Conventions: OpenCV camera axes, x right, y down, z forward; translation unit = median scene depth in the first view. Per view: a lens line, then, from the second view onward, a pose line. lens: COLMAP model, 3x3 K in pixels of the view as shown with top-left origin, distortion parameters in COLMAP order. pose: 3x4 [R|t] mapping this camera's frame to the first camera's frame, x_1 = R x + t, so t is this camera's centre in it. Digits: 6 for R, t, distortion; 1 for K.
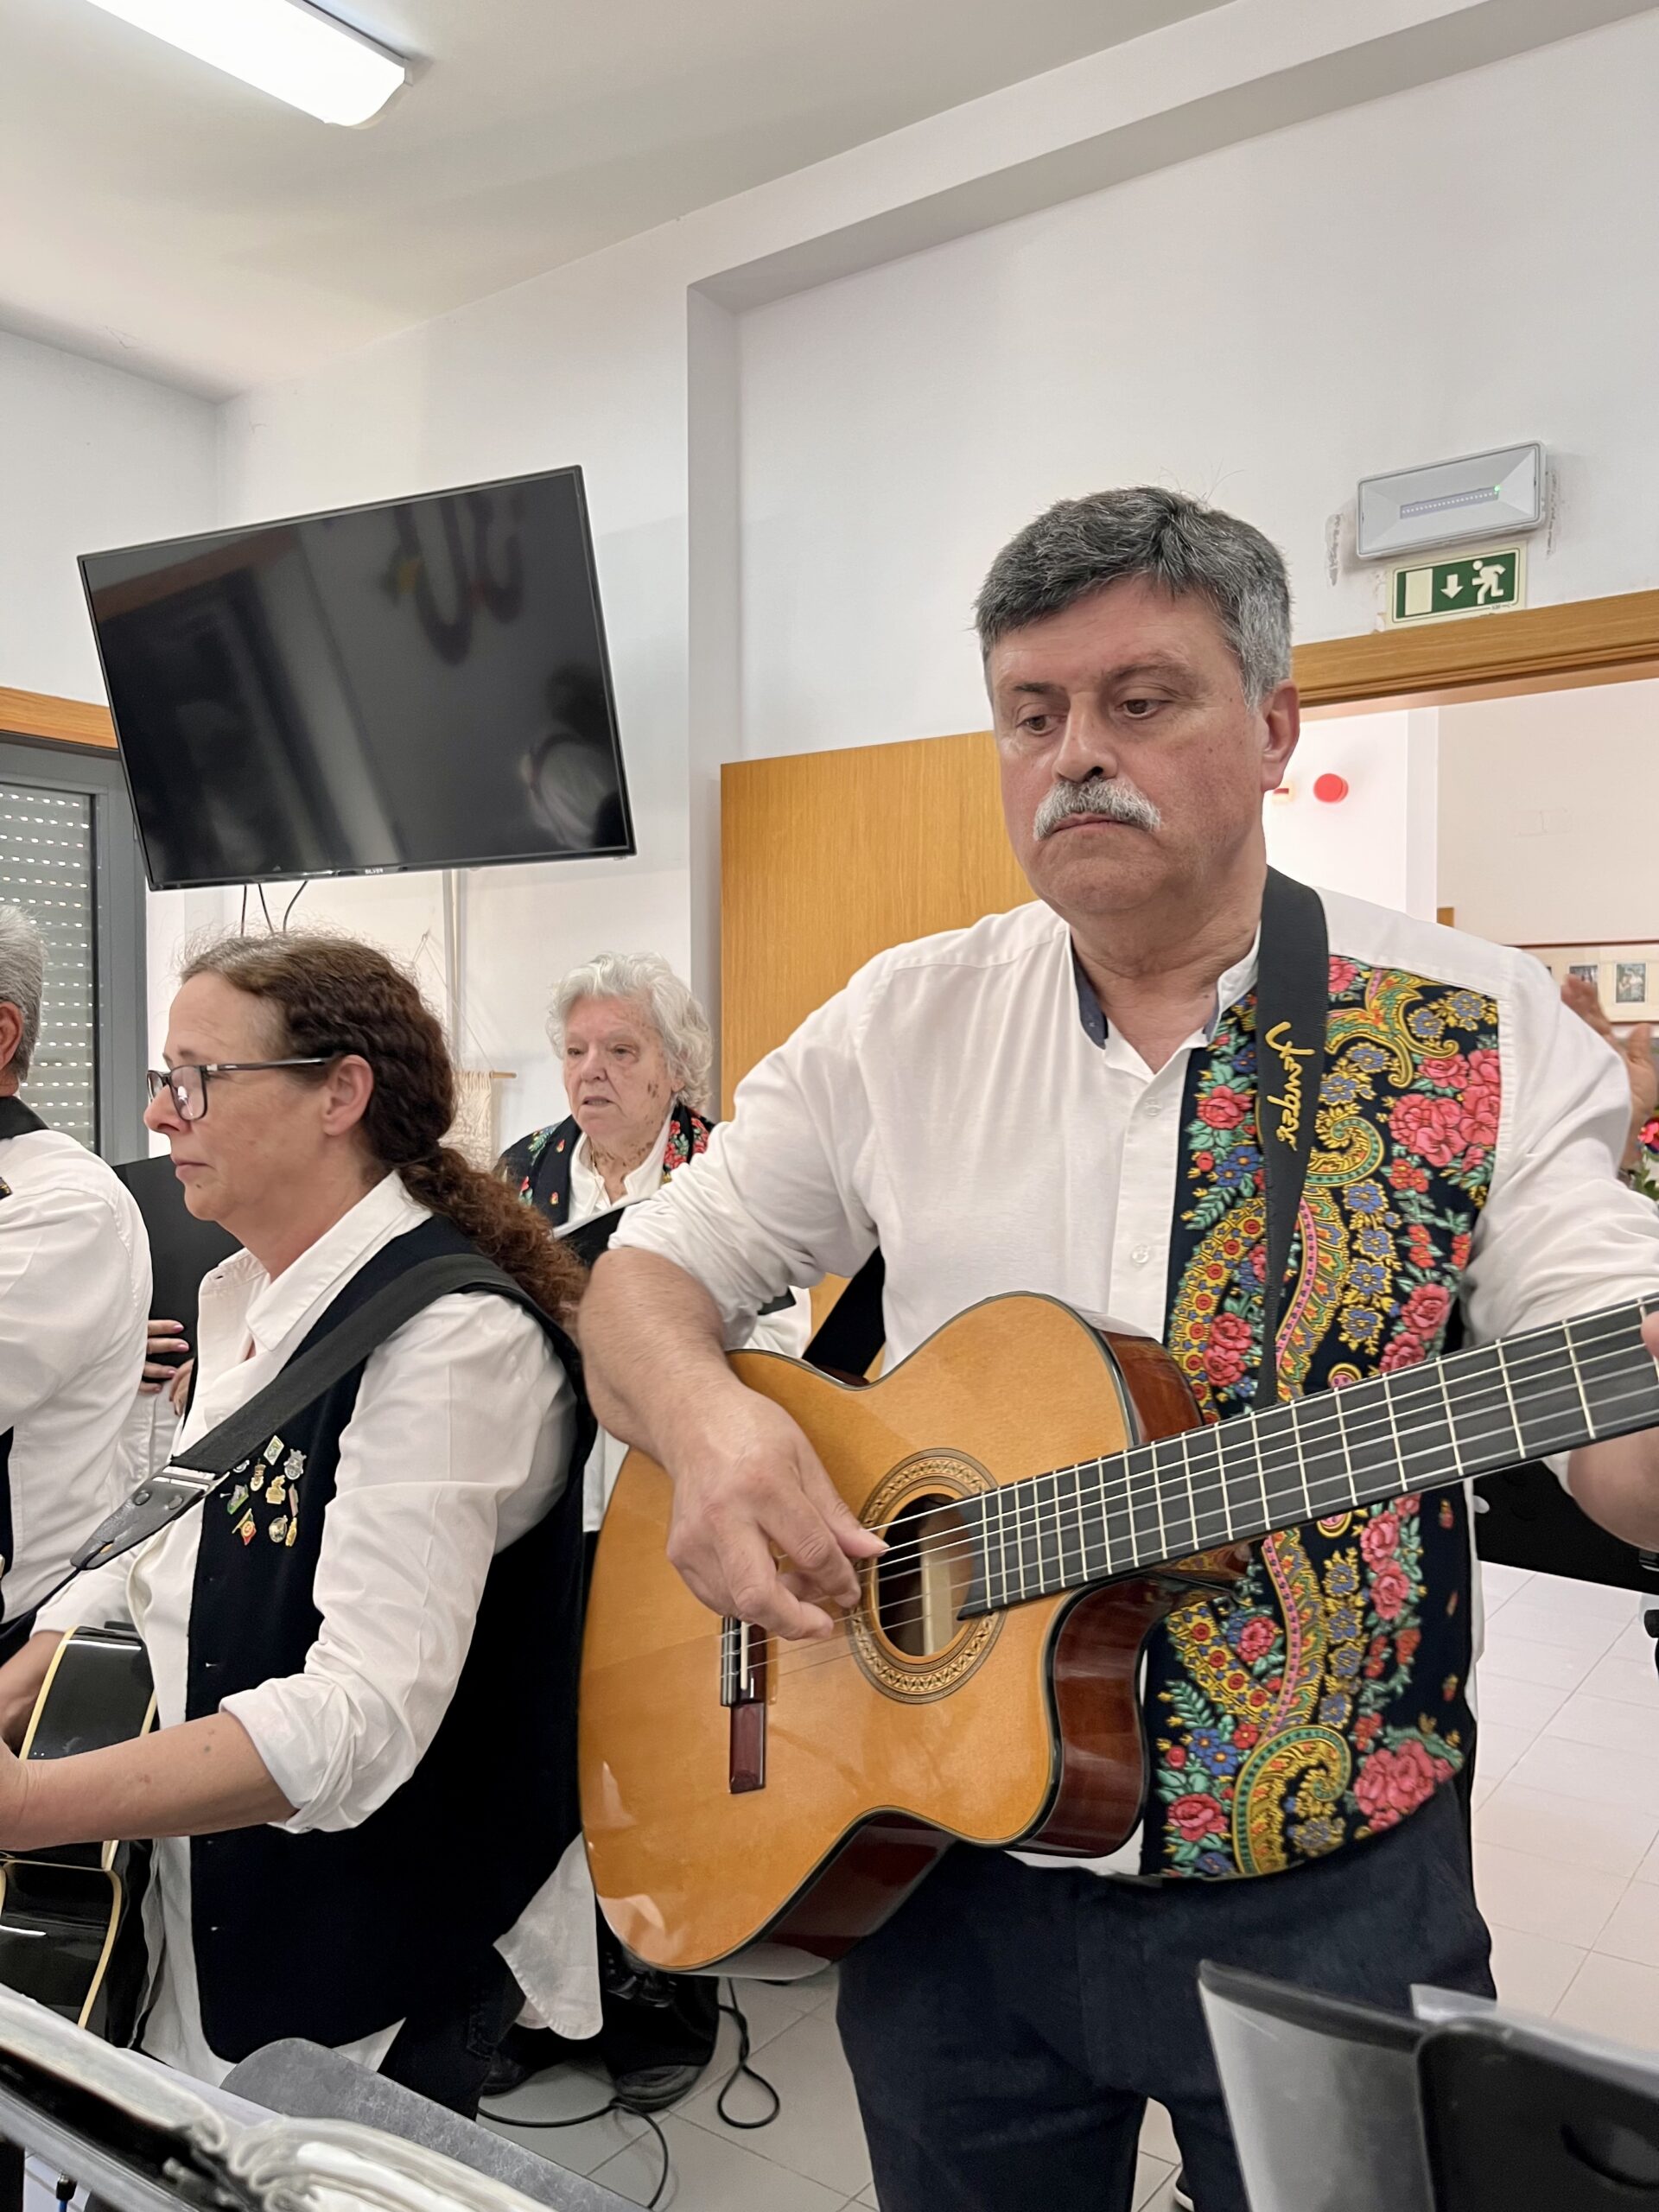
lens RADIAL K [[1726.8, 0, 829.5], [0, 1726.8, 1106.0], [0, 0, 1]] dist [0.003377, -0.002589]
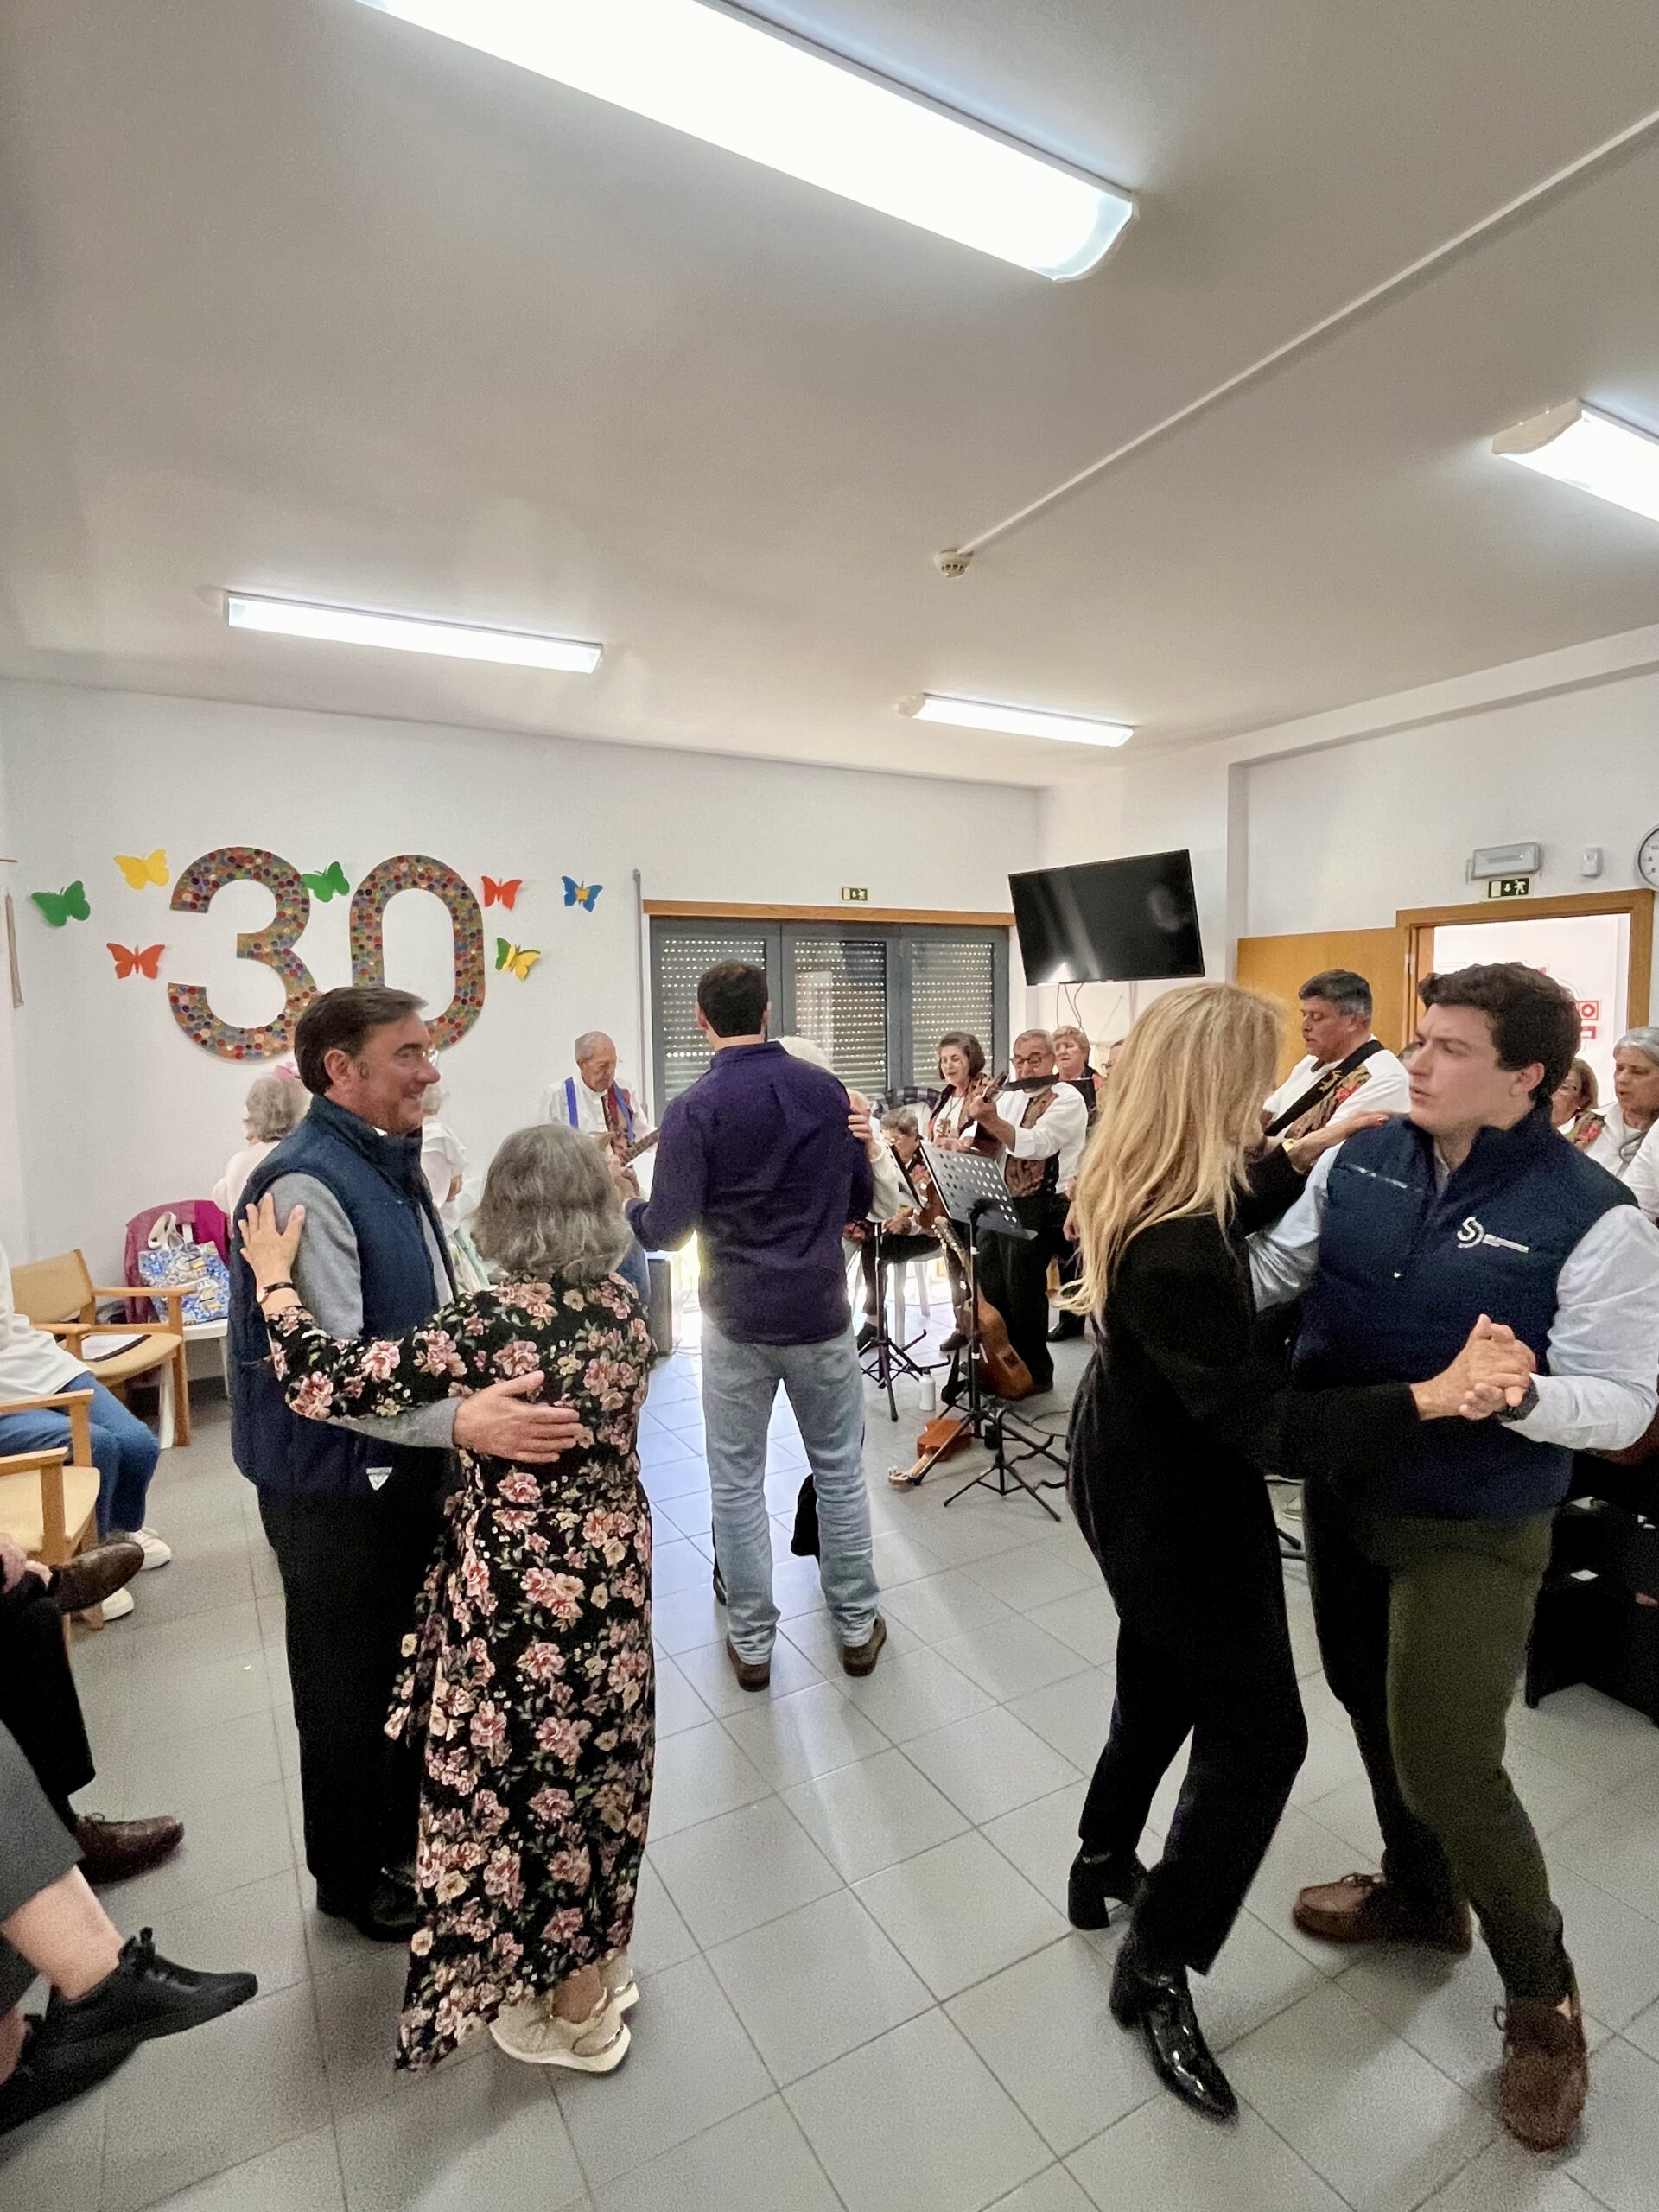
lens RADIAL K [[1123.2, 0, 829.5], [0, 1123.2, 1106.0], [0, 0, 1]] dist [0.000291, -0.000503]
pose [[0.911924, 0.023852, -0.409666, 0.102116], [0.001993, 0.998040, 0.062544, -0.056155], [0.410355, -0.057851, 0.910089, -1.116736]]
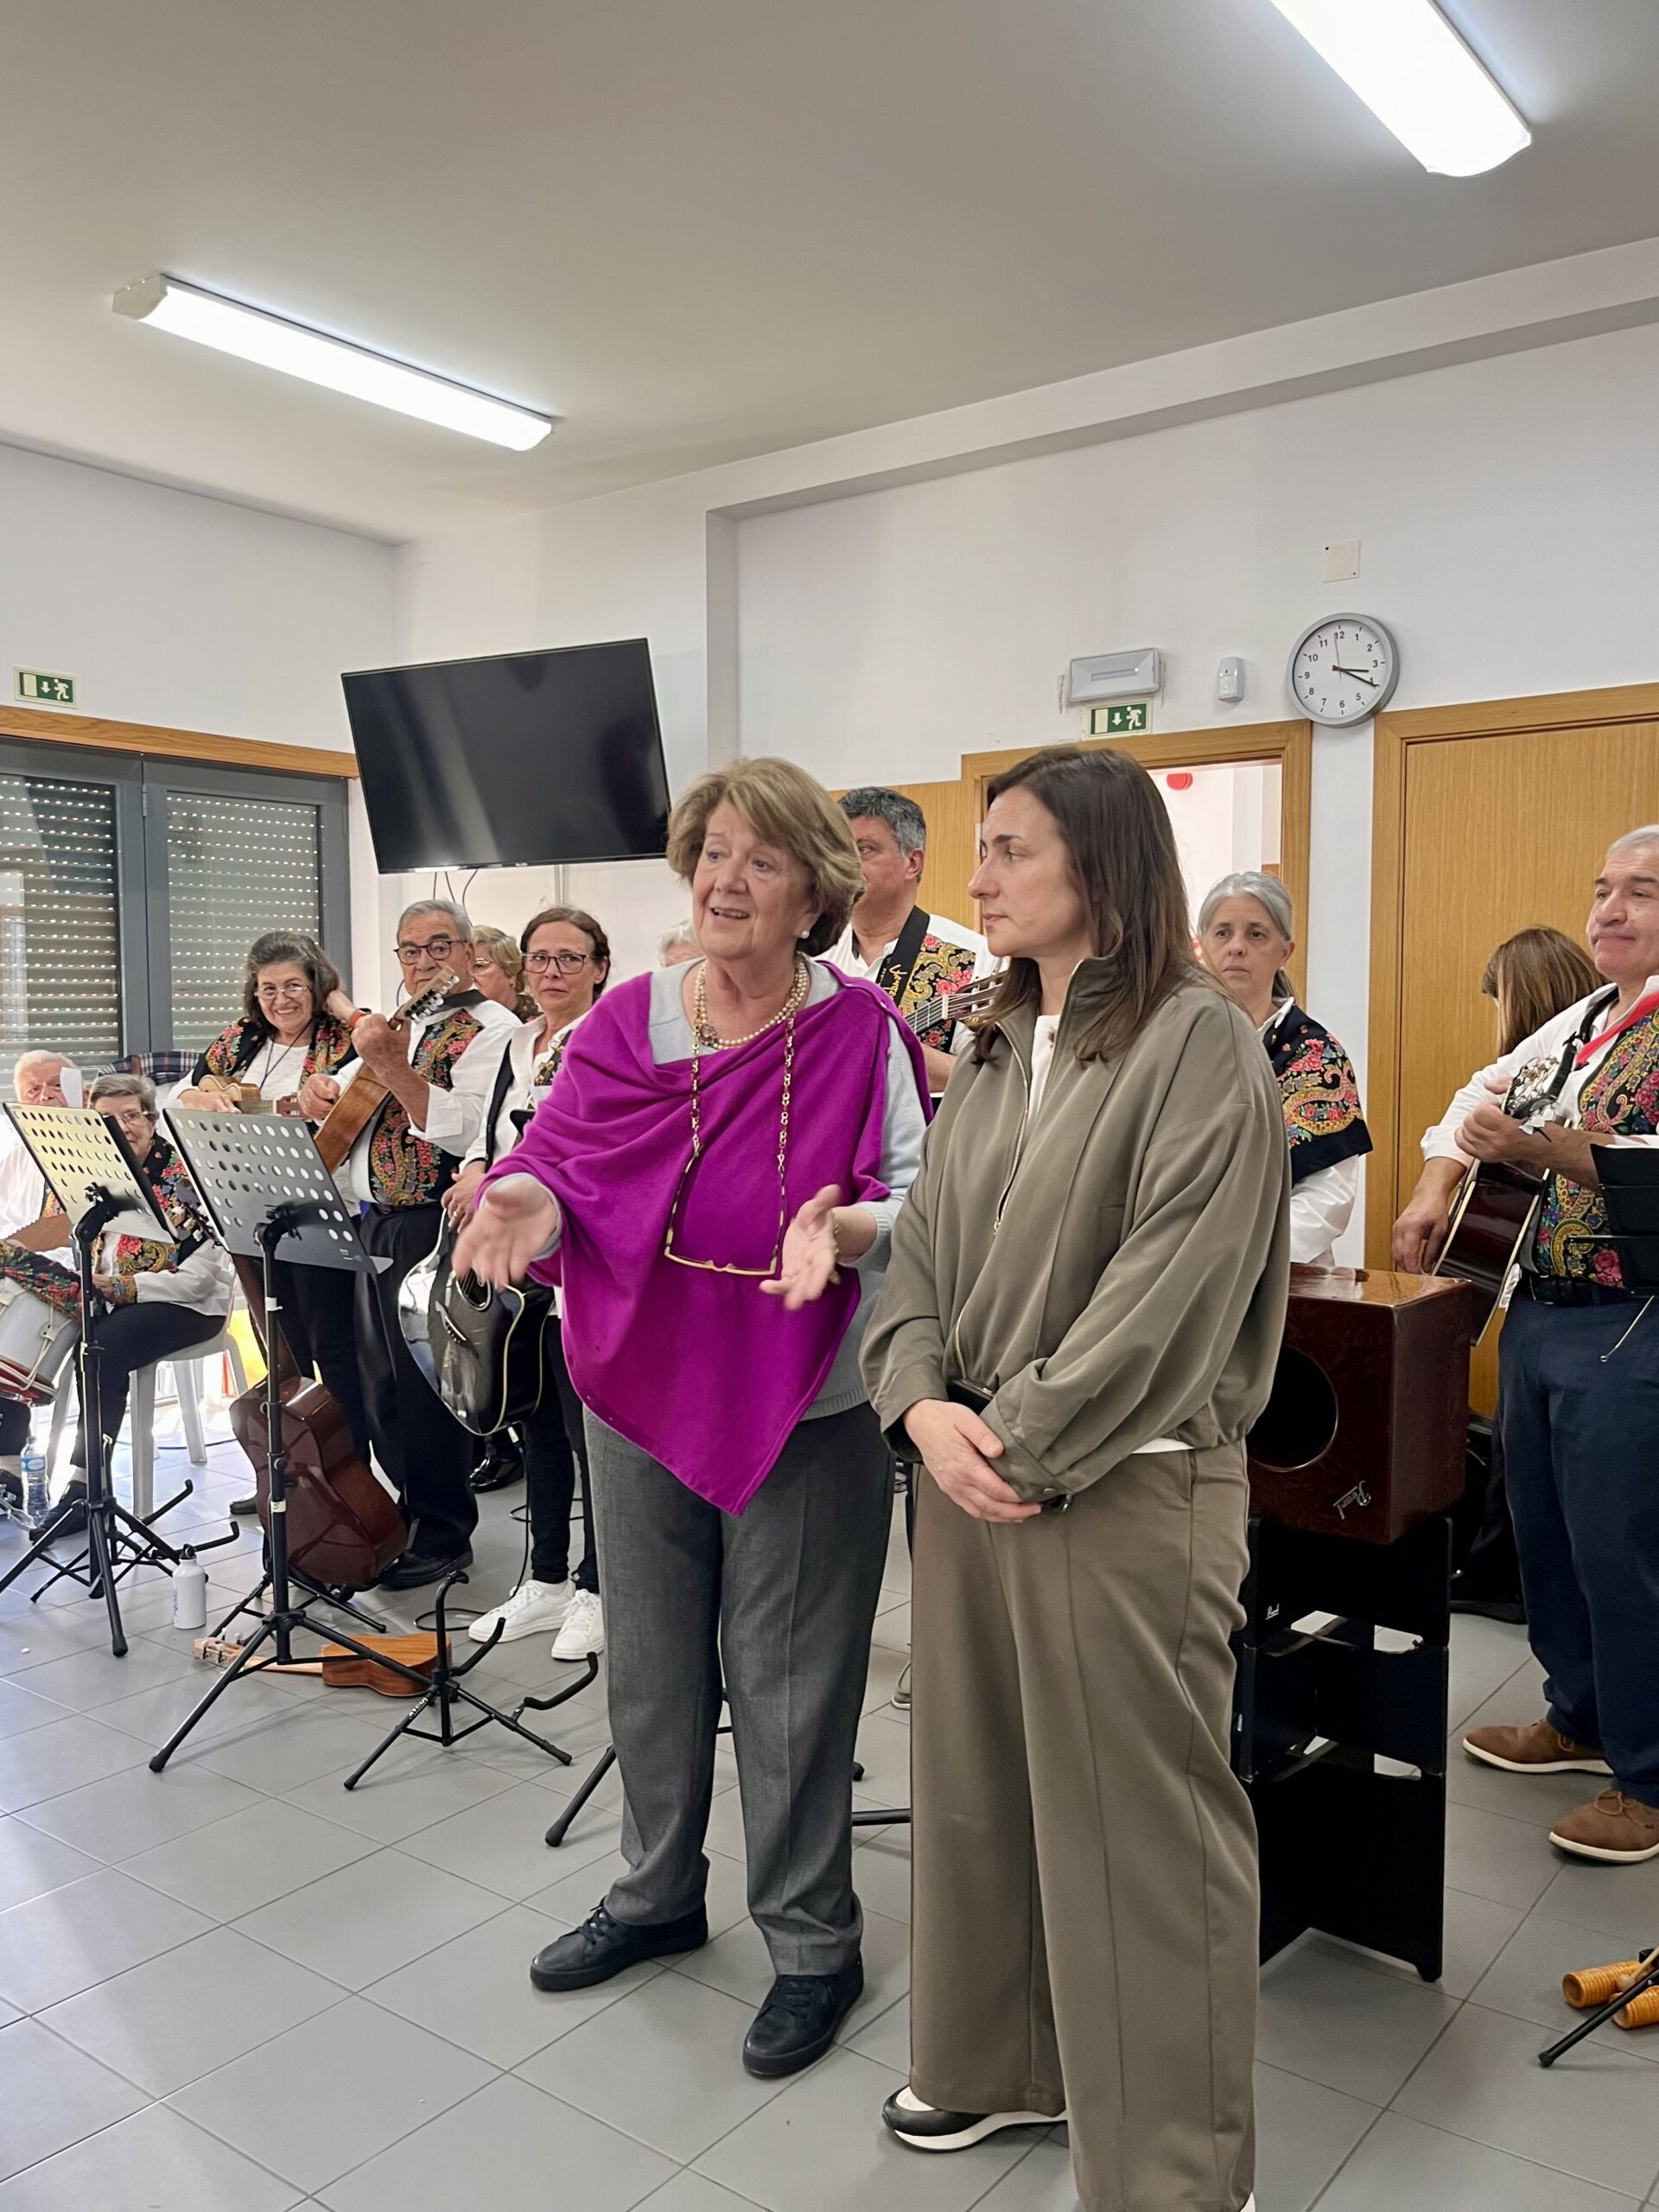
lens RADIAL K [[1769.7, 0, 785.9], [0, 1769.7, 1138.9], [0, 0, 1]] dist [0.021209, 0.002907]
pose [[0.999450, 0.004441, -0.032867, 0.065028], [-0.002699, 0.998599, 0.052847, 0.048534], [0.033056, -0.052729, 0.998062, -0.897024]]
